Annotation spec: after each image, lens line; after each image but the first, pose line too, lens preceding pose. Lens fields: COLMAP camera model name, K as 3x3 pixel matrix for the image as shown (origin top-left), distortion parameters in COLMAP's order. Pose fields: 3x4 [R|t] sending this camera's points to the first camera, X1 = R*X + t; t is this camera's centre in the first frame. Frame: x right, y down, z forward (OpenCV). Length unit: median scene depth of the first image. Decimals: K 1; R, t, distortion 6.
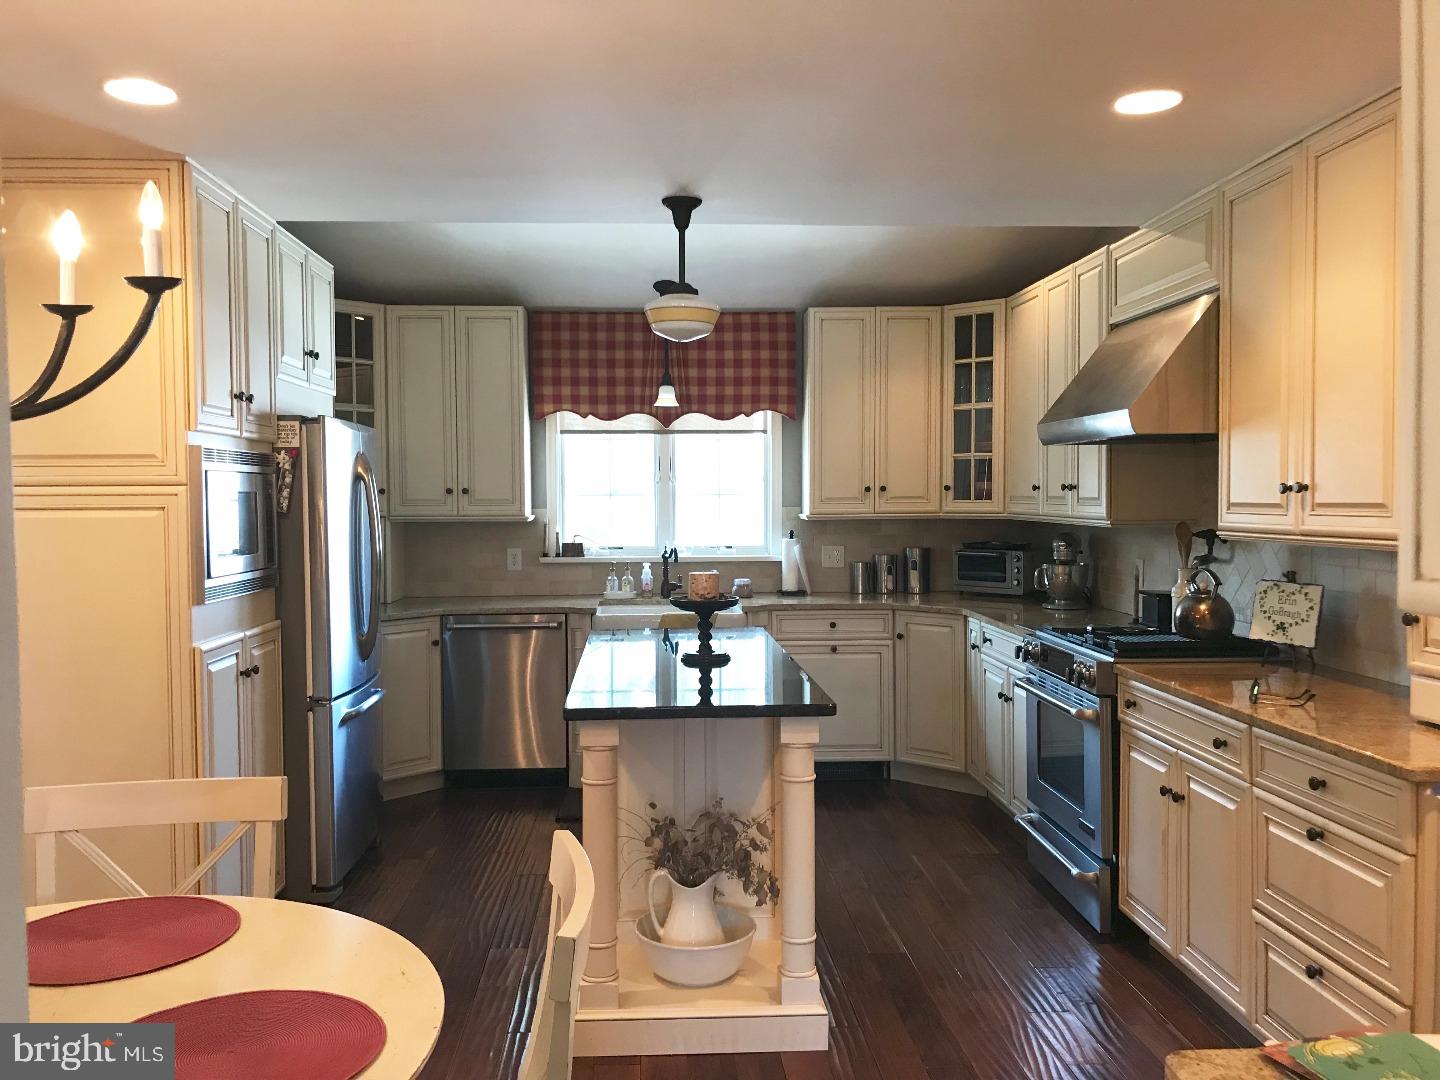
lens RADIAL K [[1186.6, 0, 716.0], [0, 1186.6, 545.1], [0, 0, 1]] dist [0.009927, -0.005010]
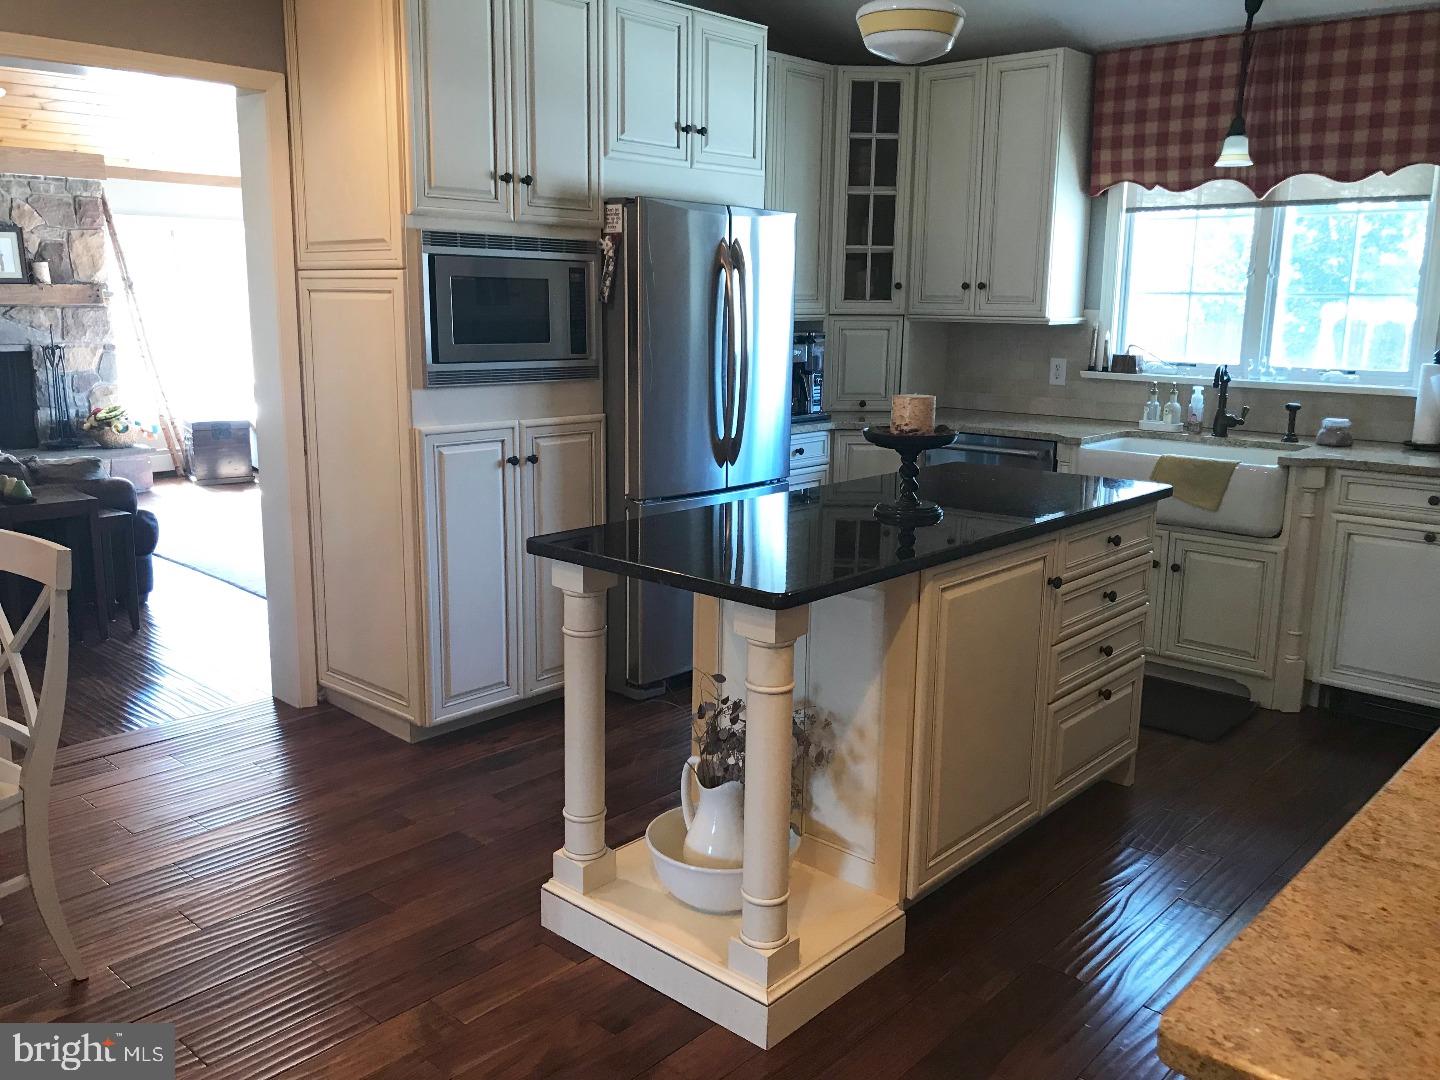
lens RADIAL K [[1186.6, 0, 715.9], [0, 1186.6, 532.1], [0, 0, 1]] dist [0.009927, -0.005010]
pose [[0.683589, 0.152828, -0.713688, 0.279756], [-0.045446, 0.984847, 0.167364, -0.005731], [0.728451, -0.081973, 0.680176, 0.260569]]
